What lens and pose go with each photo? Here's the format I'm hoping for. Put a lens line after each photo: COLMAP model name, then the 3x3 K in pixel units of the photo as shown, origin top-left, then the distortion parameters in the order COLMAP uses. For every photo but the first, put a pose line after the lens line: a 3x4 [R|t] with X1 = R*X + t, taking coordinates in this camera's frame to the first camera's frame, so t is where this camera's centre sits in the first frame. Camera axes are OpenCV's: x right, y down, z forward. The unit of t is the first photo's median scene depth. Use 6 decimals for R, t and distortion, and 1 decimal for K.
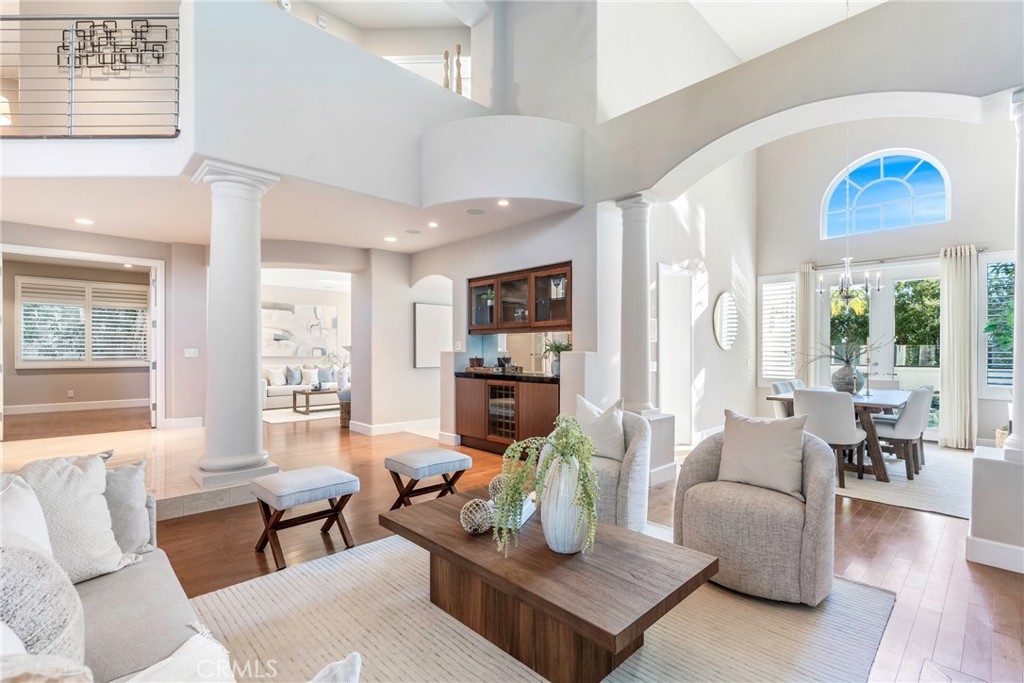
lens RADIAL K [[465.8, 0, 509.4], [0, 465.8, 351.8], [0, 0, 1]] dist [-0.000130, 0.000072]
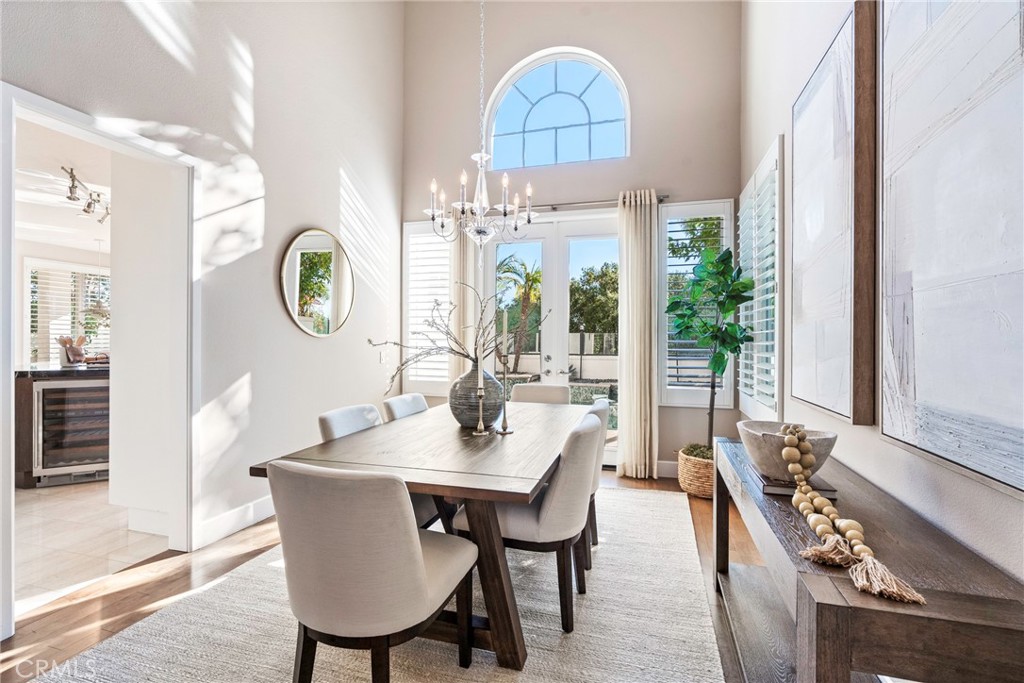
lens RADIAL K [[473.3, 0, 512.0], [0, 473.3, 341.5], [0, 0, 1]] dist [0.001519, 0.000815]
pose [[0.864962, -0.001631, 0.501834, 0.430912], [-0.000169, 0.999994, 0.003541, -0.001327], [-0.501837, -0.003148, 0.864956, 0.466714]]
